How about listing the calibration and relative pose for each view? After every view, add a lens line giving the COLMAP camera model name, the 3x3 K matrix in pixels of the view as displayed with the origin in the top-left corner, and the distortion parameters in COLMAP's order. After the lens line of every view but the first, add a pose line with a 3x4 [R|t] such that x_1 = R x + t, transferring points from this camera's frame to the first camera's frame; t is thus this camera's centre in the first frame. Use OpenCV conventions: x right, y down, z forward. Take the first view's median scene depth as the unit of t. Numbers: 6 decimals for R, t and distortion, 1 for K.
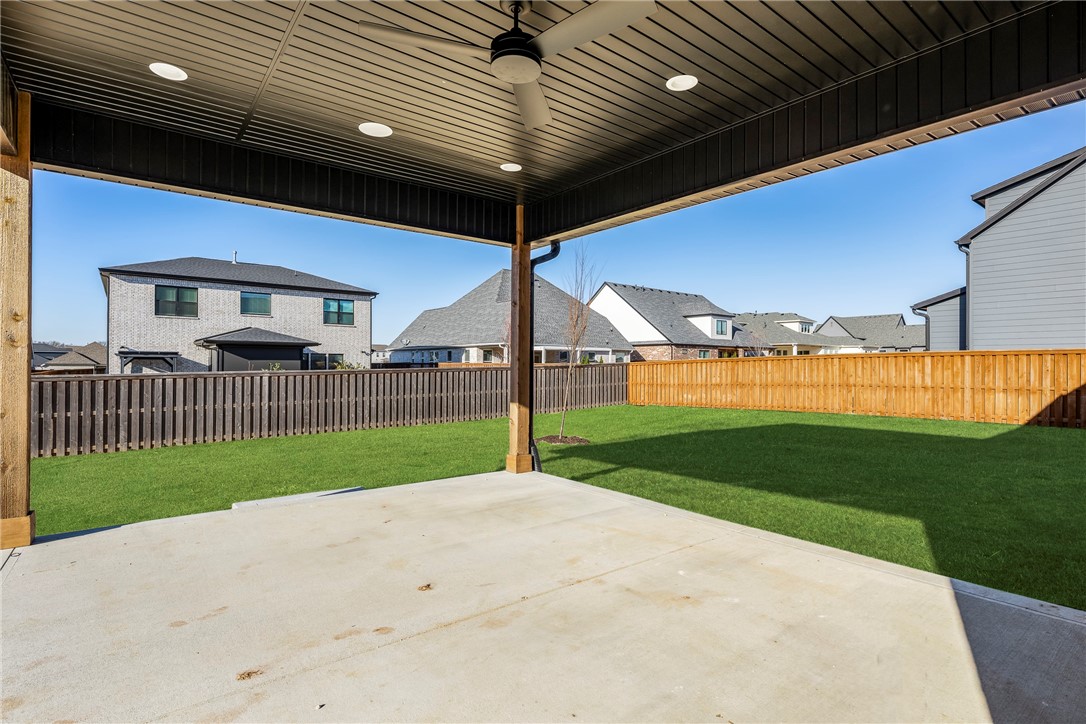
lens RADIAL K [[550.6, 0, 546.6], [0, 550.6, 360.6], [0, 0, 1]] dist [0.001941, 0.000184]
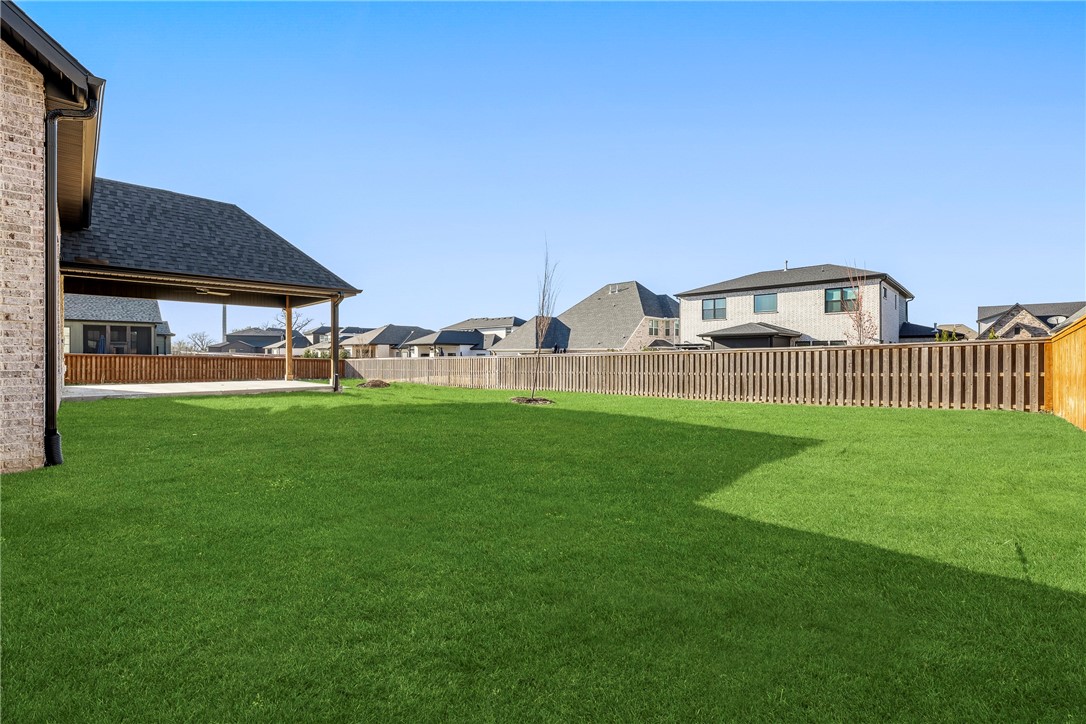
lens RADIAL K [[461.3, 0, 542.9], [0, 461.3, 357.3], [0, 0, 1]] dist [0.002233, -0.000020]
pose [[0.110698, 0.000897, -0.993854, 0.575696], [0.014778, 0.999888, 0.002548, 0.014391], [0.993744, -0.014969, 0.110673, 0.439278]]
